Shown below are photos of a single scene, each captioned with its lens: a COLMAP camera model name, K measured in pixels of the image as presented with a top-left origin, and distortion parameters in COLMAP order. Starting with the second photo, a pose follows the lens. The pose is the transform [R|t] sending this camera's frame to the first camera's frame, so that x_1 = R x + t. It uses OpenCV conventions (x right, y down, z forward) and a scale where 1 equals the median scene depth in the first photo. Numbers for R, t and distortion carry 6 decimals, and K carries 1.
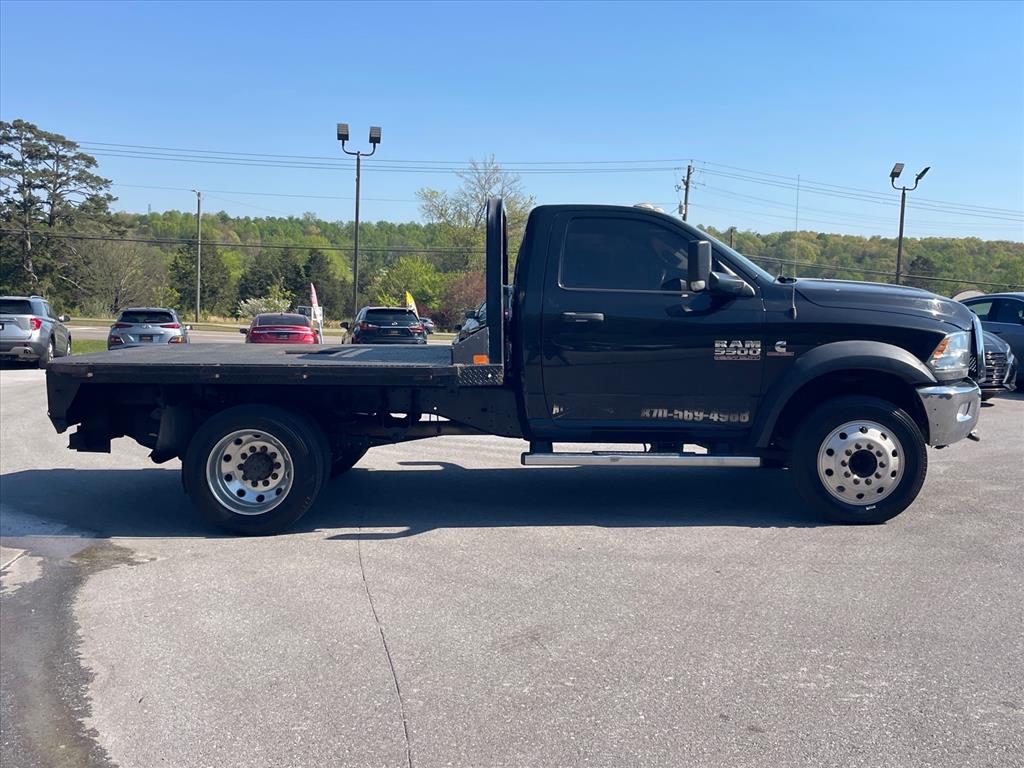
lens RADIAL K [[1022.2, 0, 512.6], [0, 1022.2, 381.0], [0, 0, 1]] dist [0.076389, 0.000000]
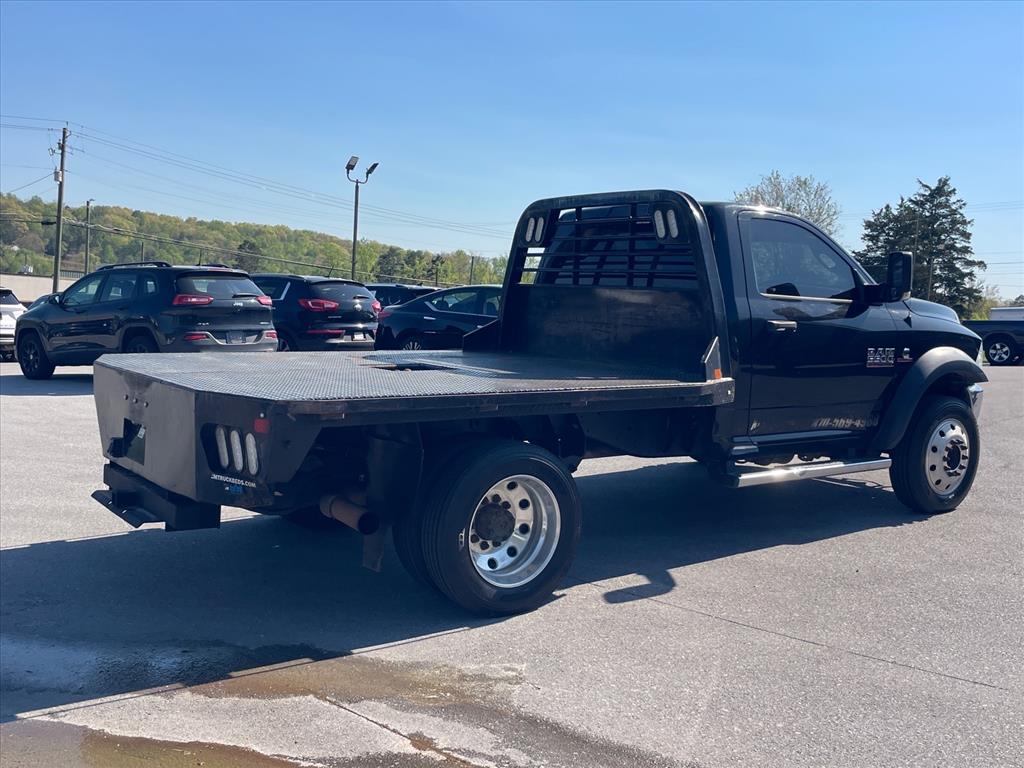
lens RADIAL K [[1022.2, 0, 511.6], [0, 1022.2, 386.4], [0, 0, 1]] dist [0.076389, 0.000000]
pose [[0.805094, -0.037491, 0.591961, -0.120215], [0.023237, 0.999228, 0.031682, -0.007317], [-0.592692, -0.011751, 0.805344, 0.066460]]
